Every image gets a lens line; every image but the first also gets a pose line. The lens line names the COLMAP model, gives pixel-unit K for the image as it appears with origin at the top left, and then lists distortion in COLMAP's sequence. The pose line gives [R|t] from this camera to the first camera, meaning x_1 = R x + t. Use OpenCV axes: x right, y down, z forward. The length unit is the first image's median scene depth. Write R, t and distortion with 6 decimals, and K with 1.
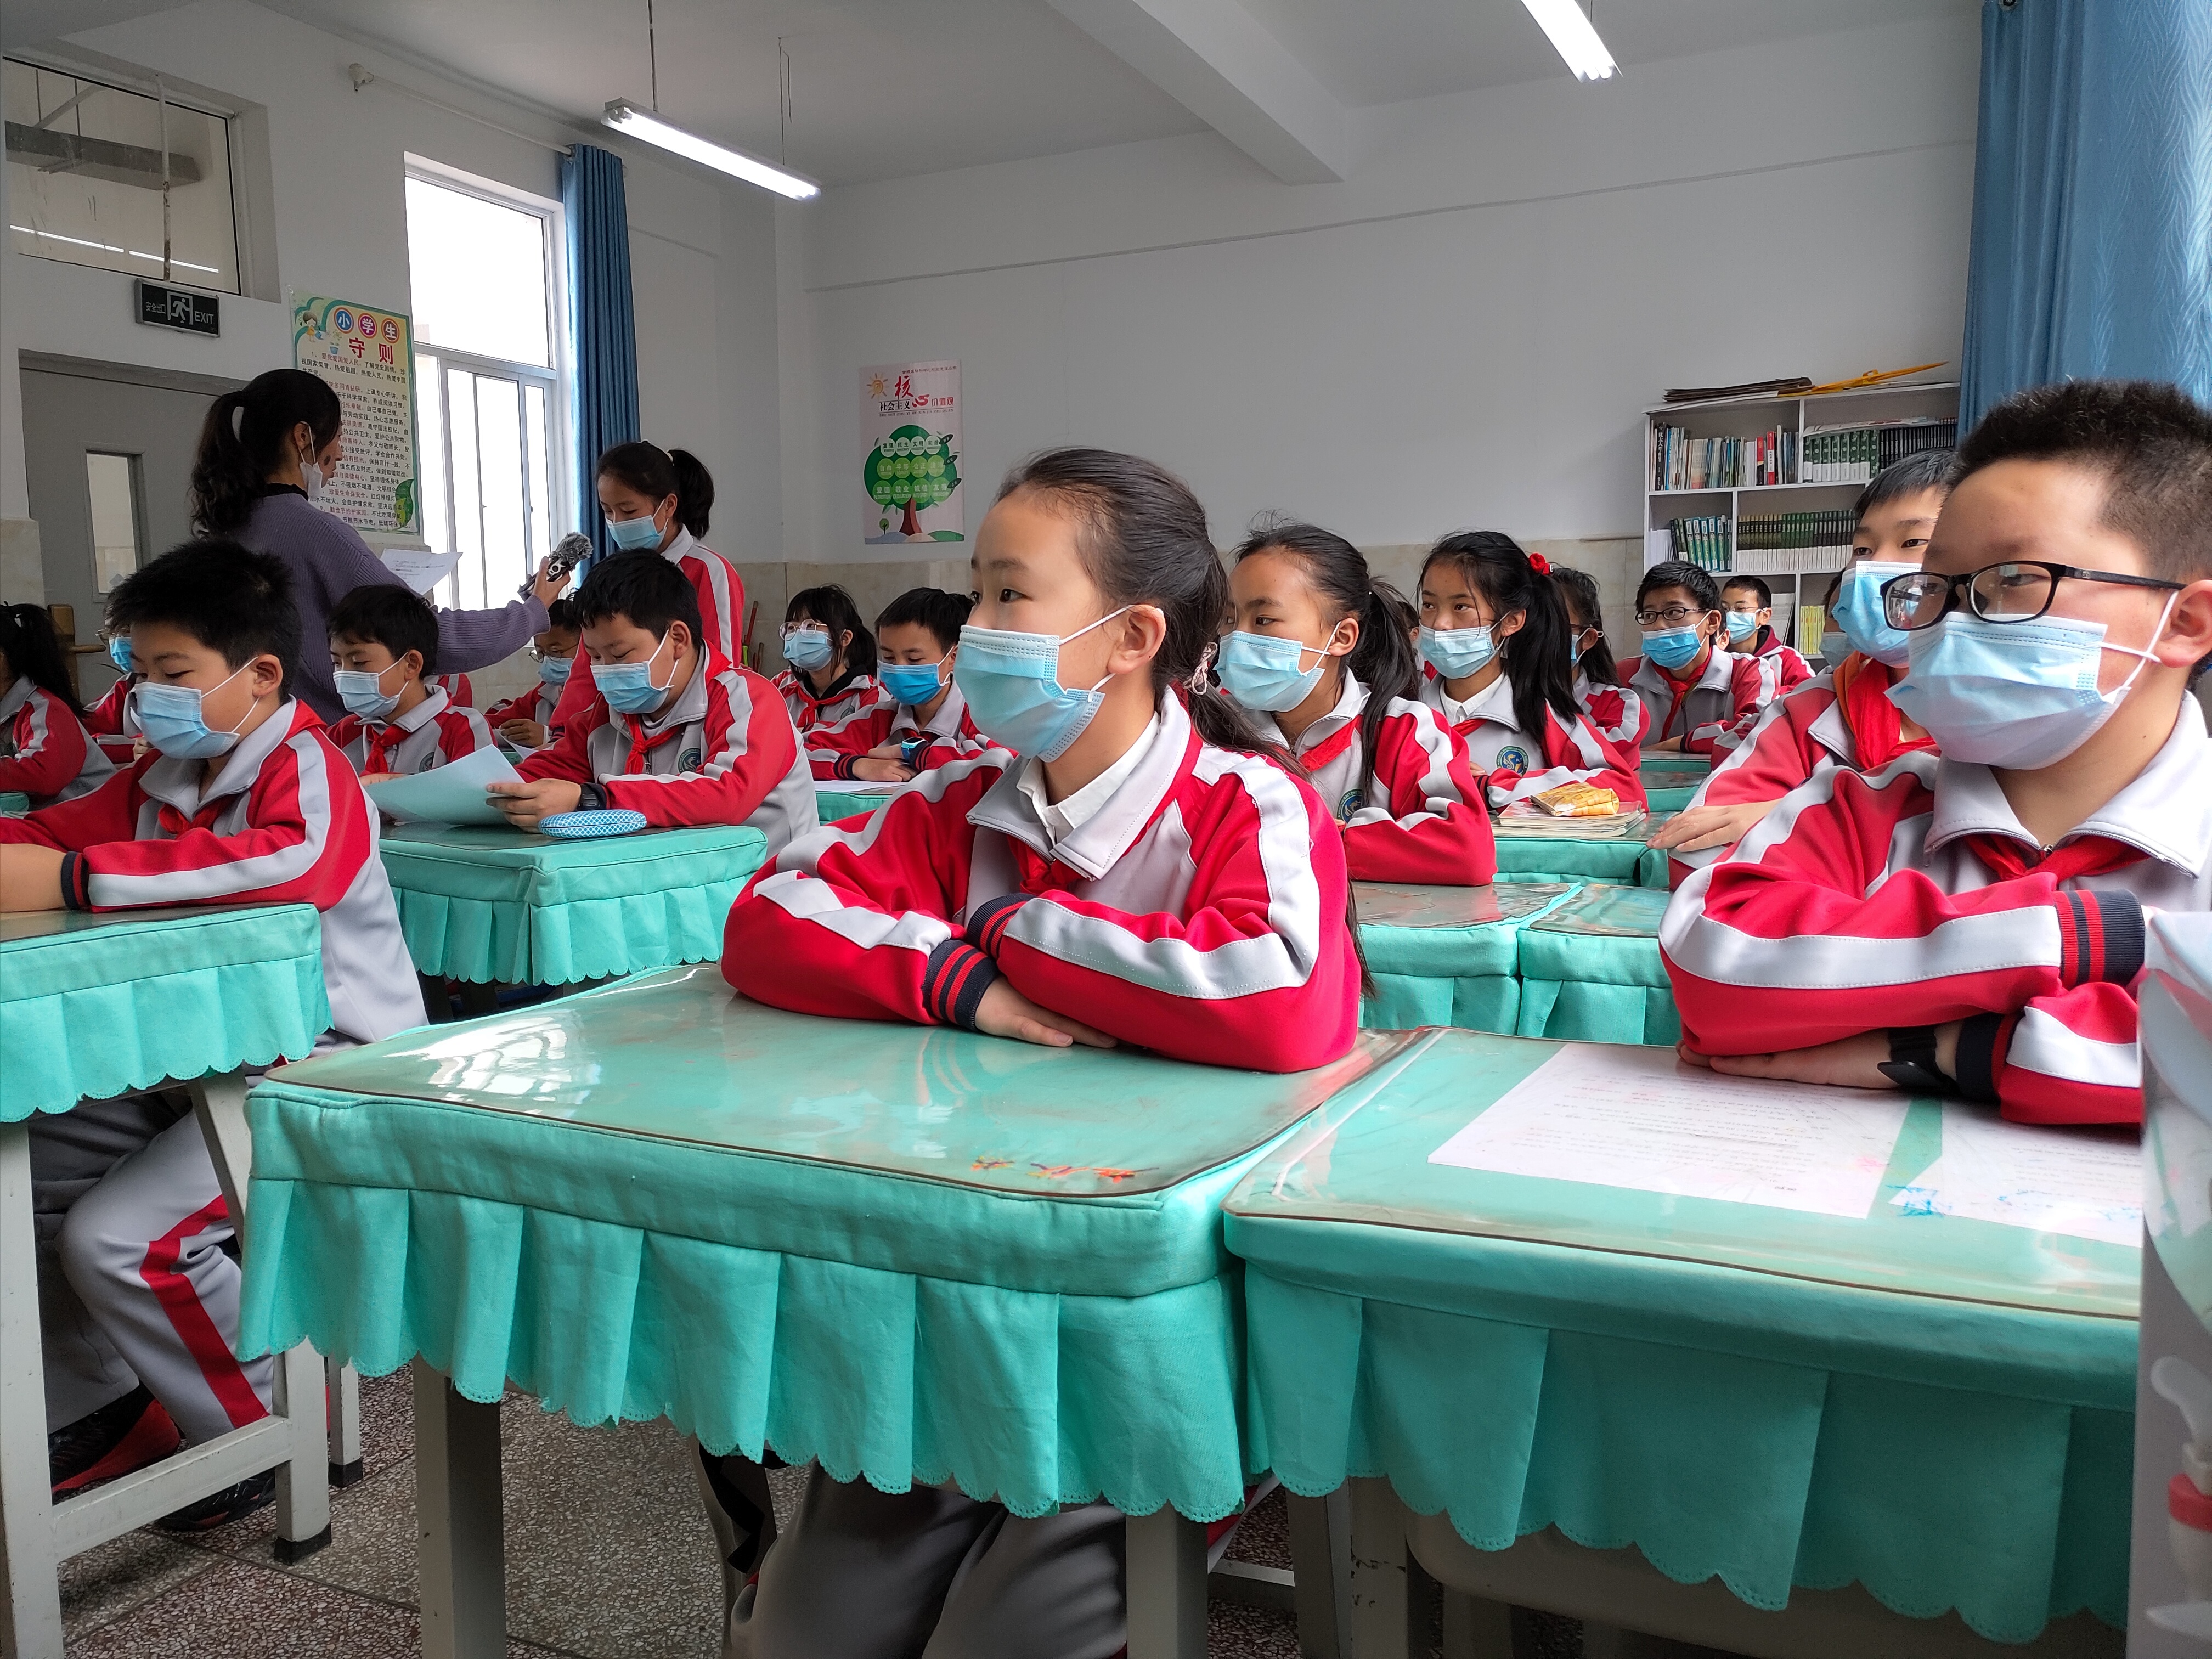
lens RADIAL K [[1772.3, 0, 1092.9], [0, 1772.3, 841.1], [0, 0, 1]] dist [0.029244, 0.002281]
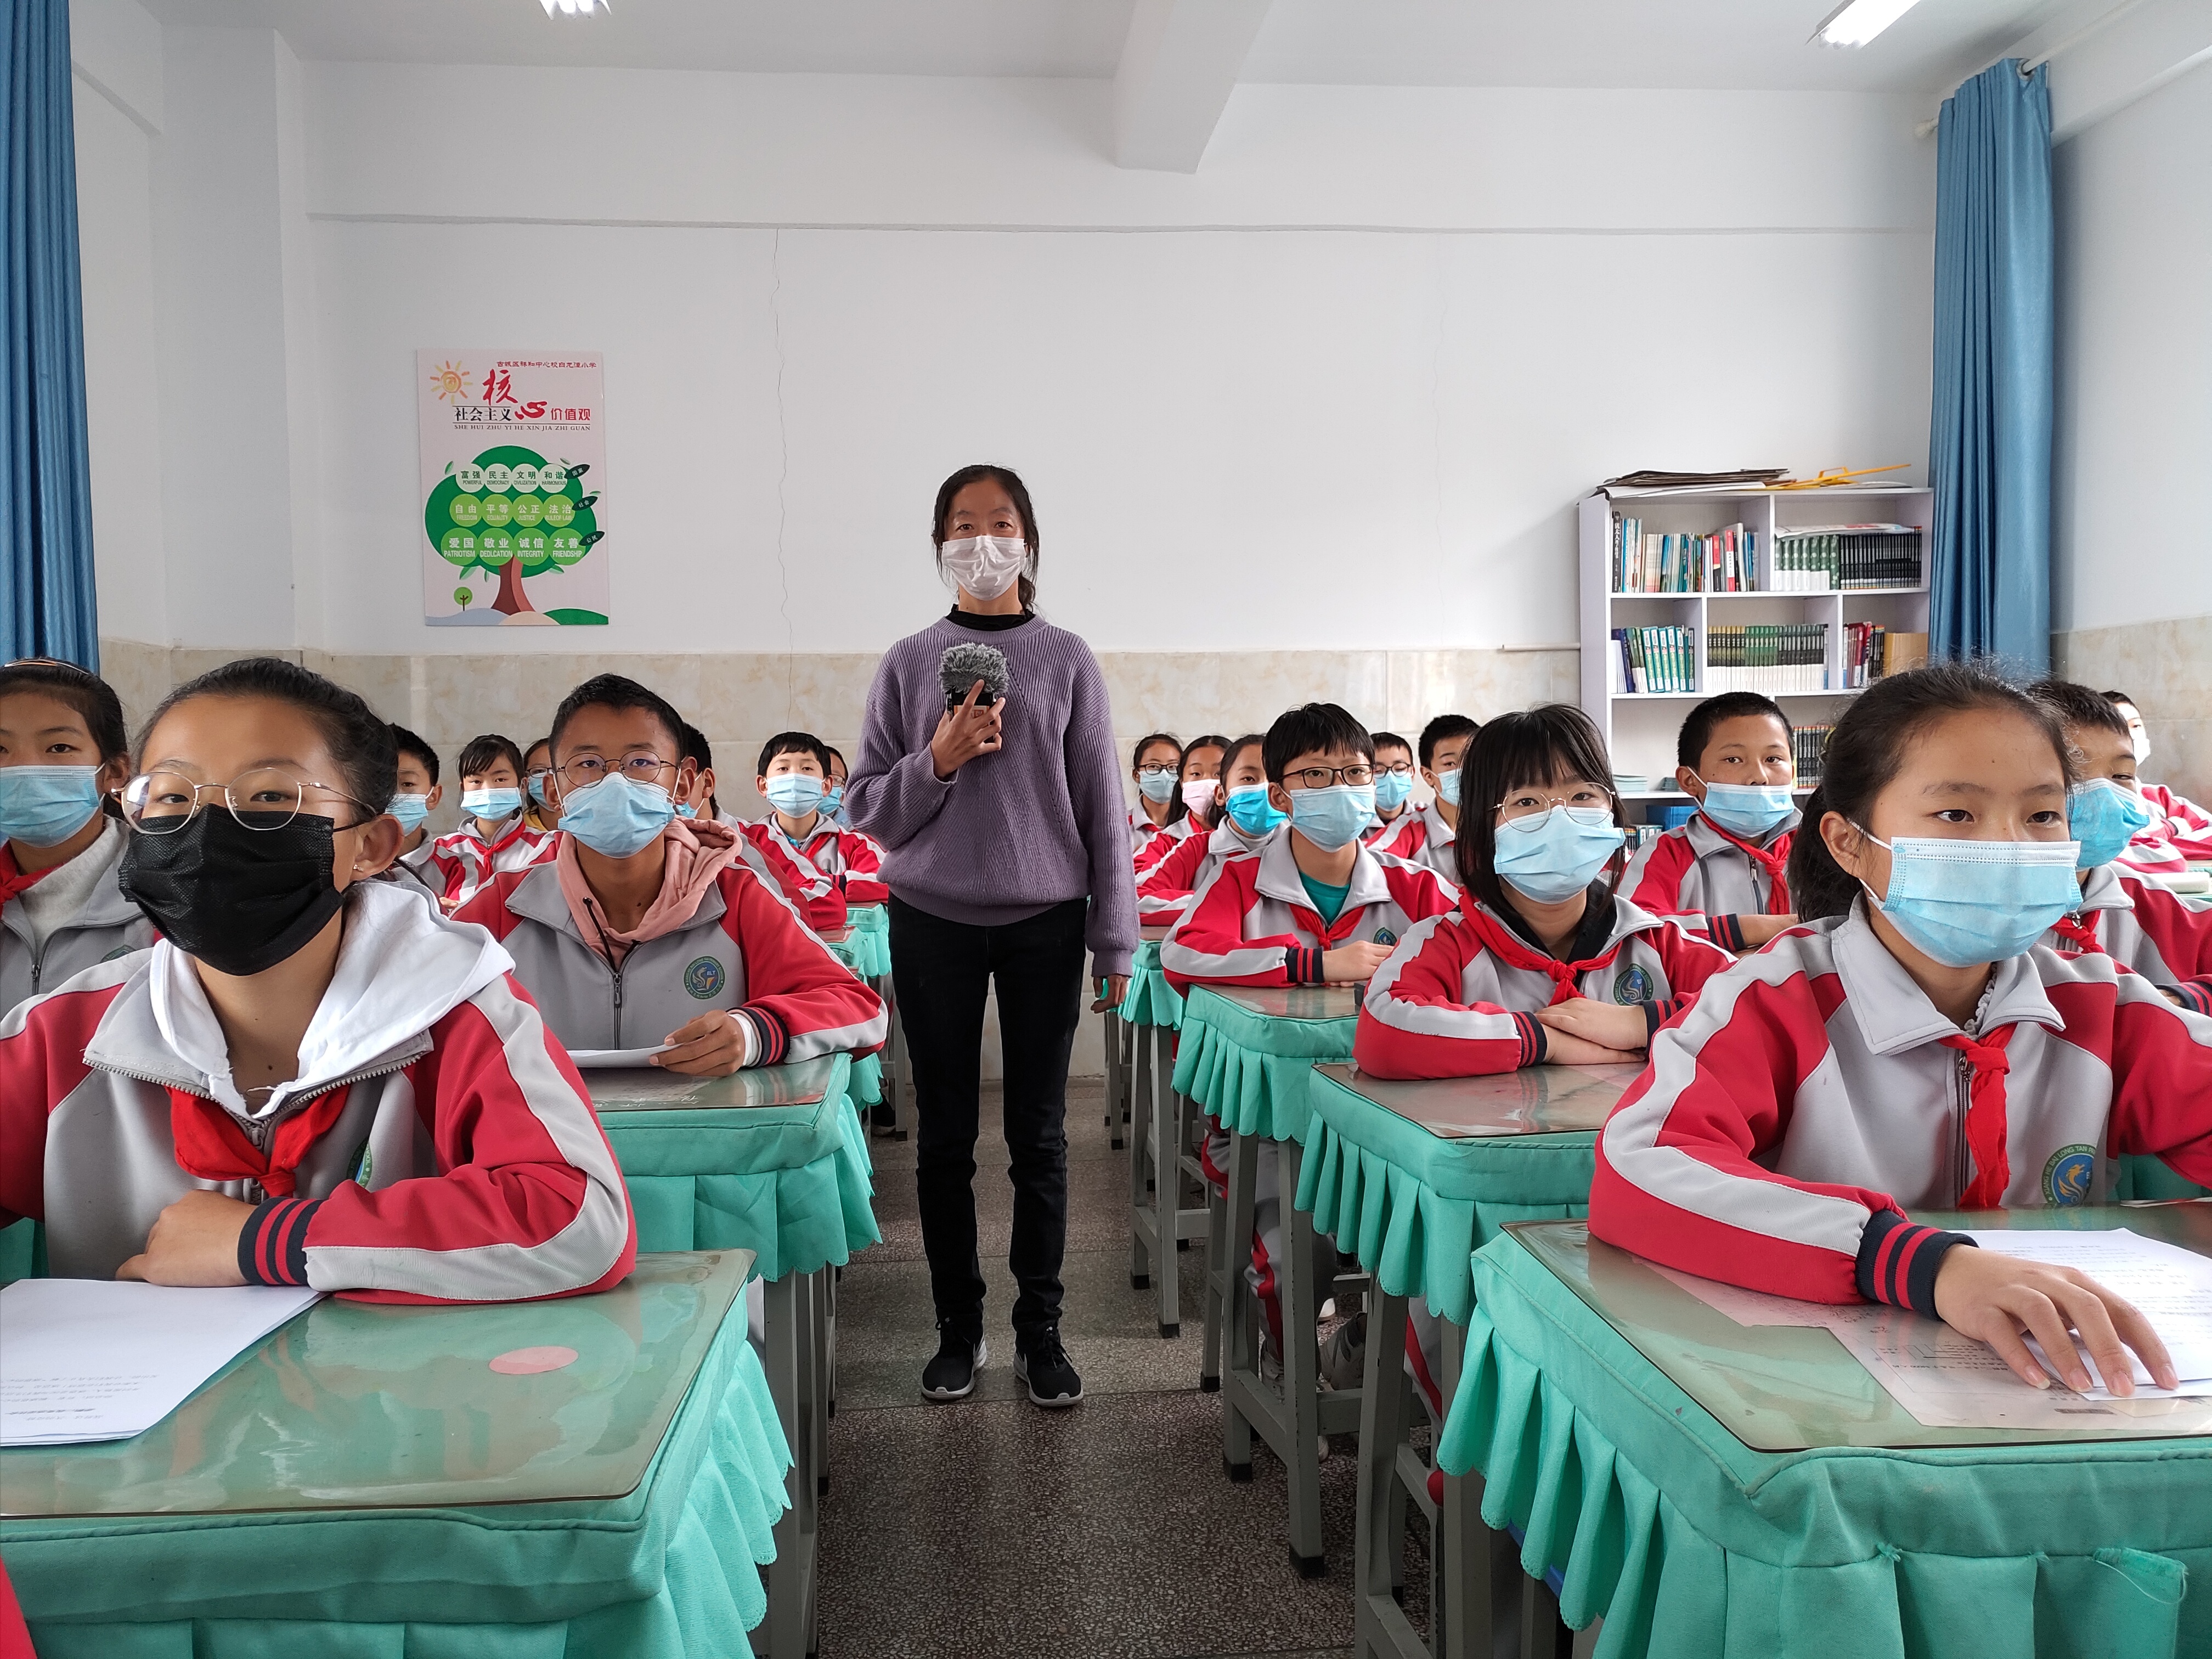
lens RADIAL K [[1772.3, 0, 1174.9], [0, 1772.3, 834.1], [0, 0, 1]] dist [0.029244, 0.002281]
pose [[0.858557, -0.023291, 0.512189, -0.284854], [0.061162, 0.996487, -0.057210, -0.051380], [-0.509058, 0.080444, 0.856965, 0.410533]]
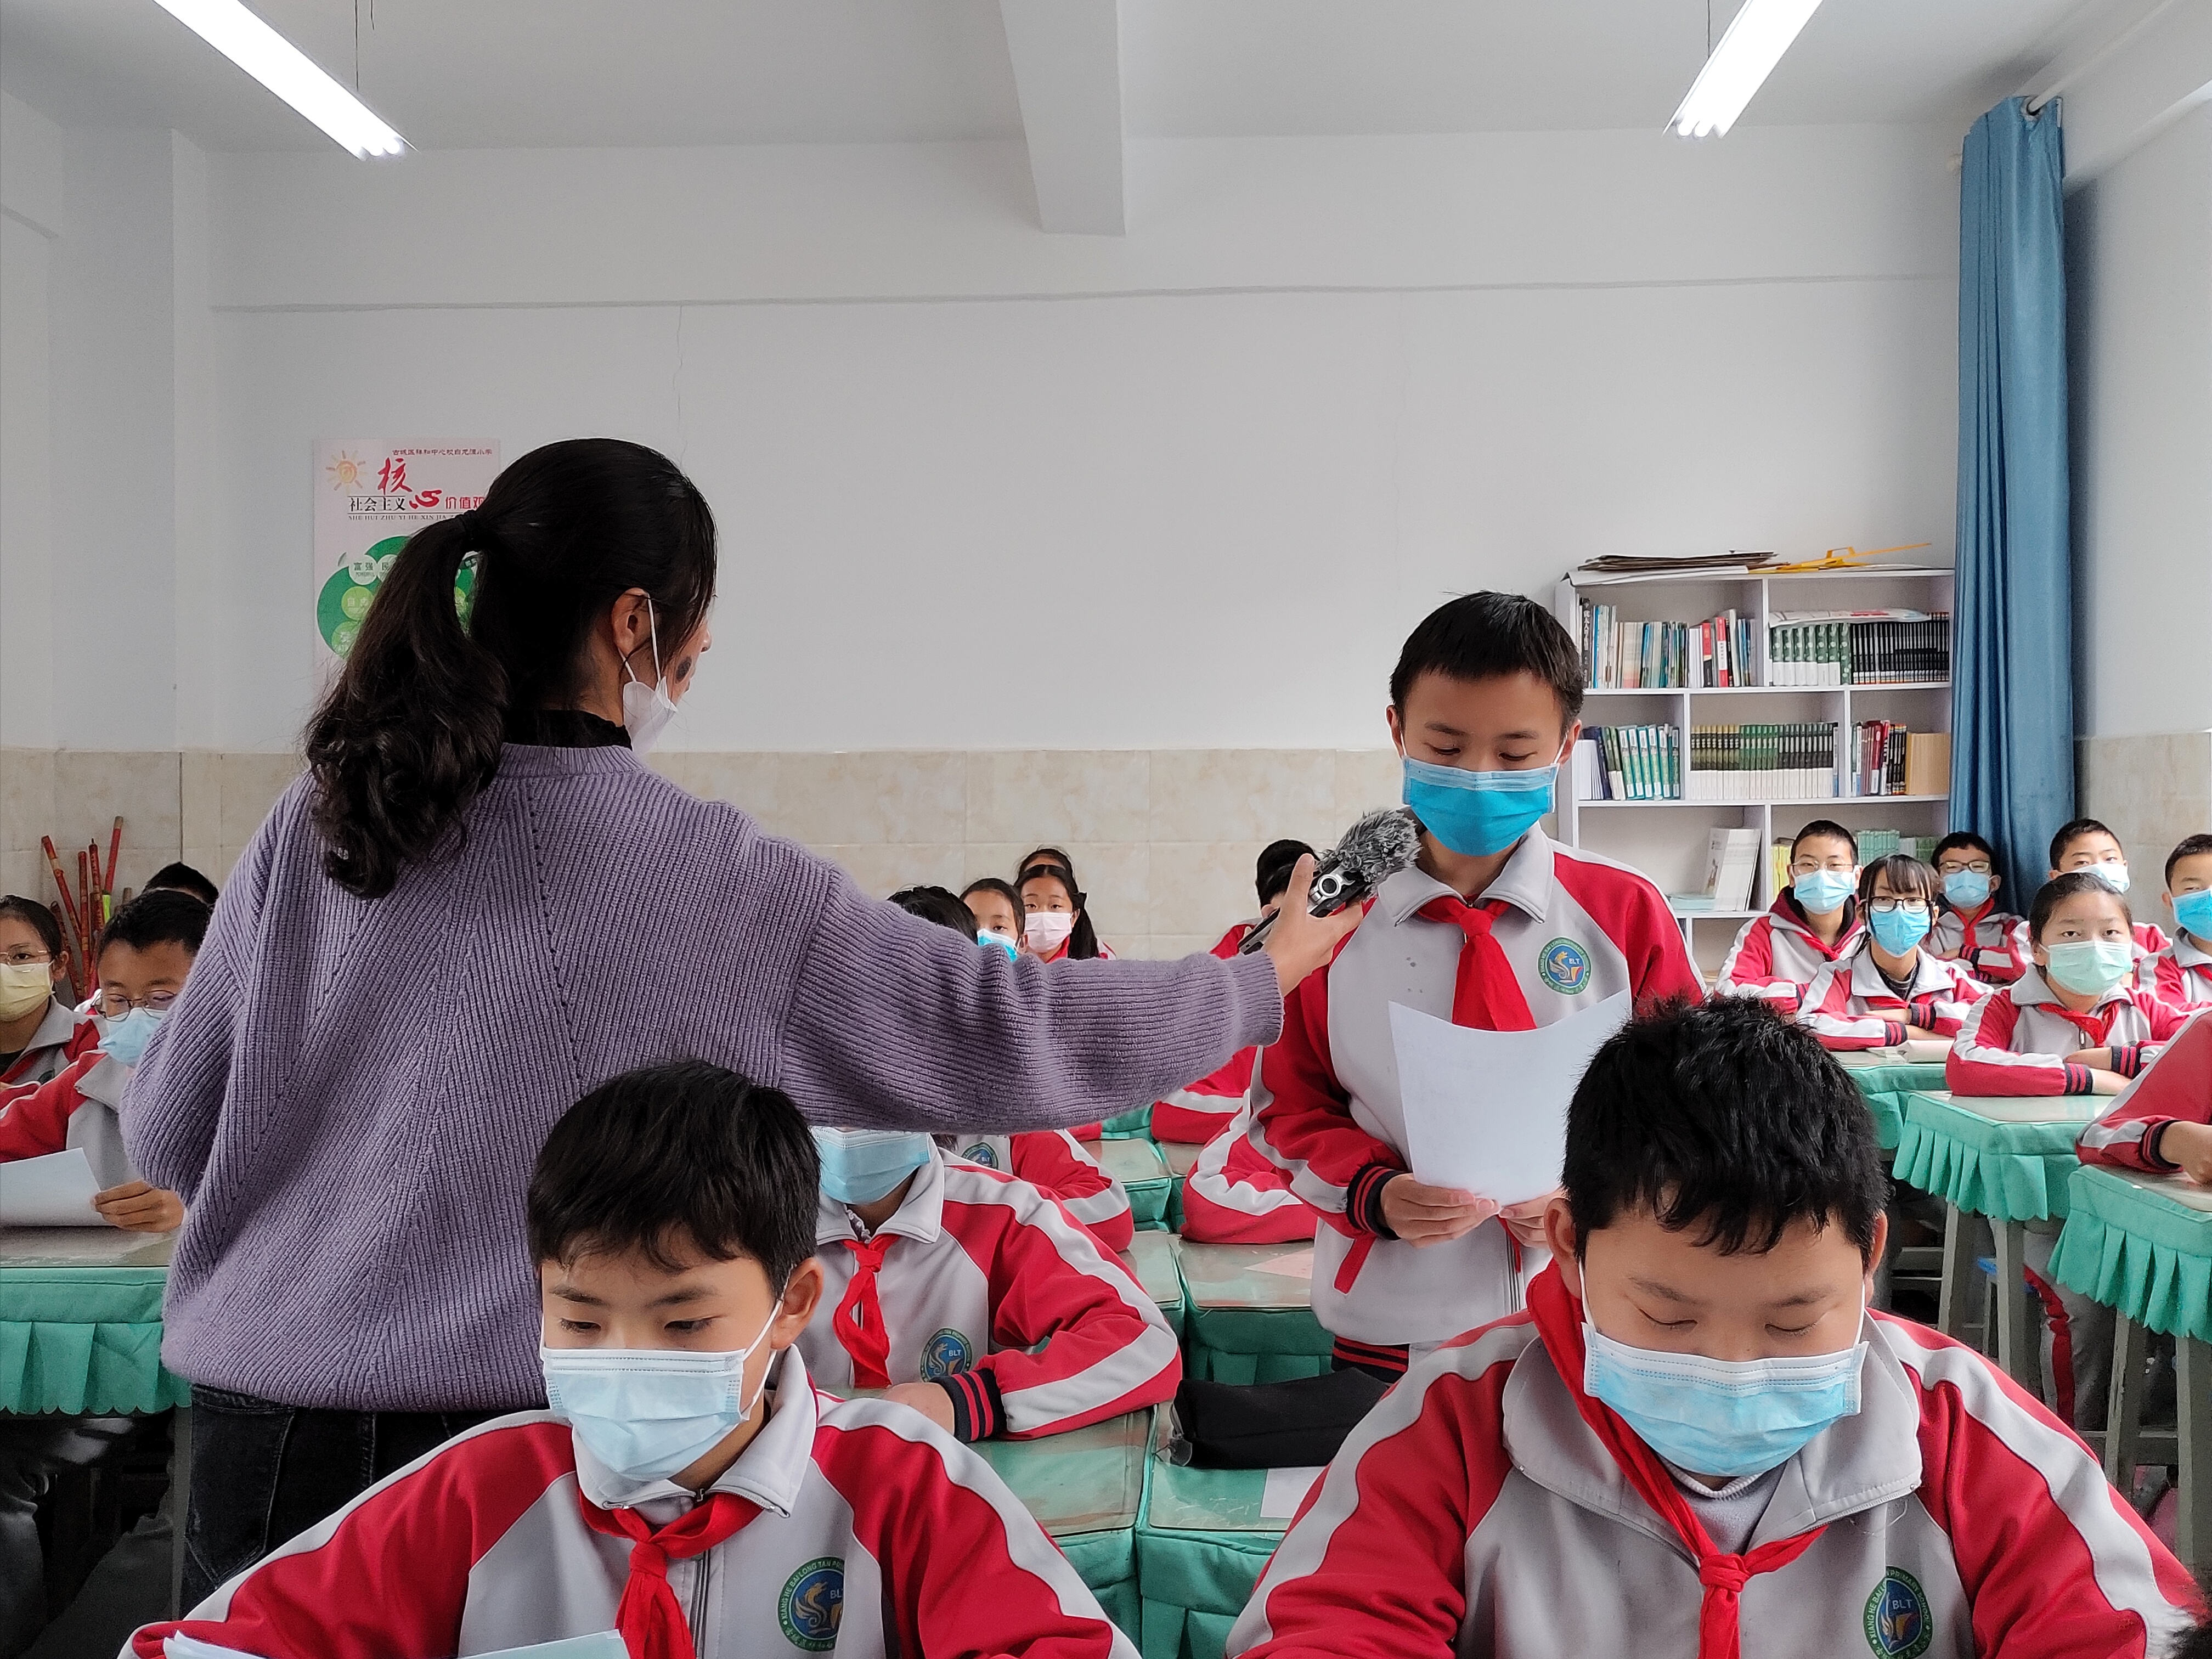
lens RADIAL K [[2183.9, 0, 1182.0], [0, 2183.9, 818.1], [0, 0, 1]] dist [0.049049, 0.000000]
pose [[0.914029, 0.003016, 0.405639, -0.205218], [0.040137, 0.994393, -0.097833, -0.061992], [-0.403659, 0.105703, 0.908783, 0.250274]]
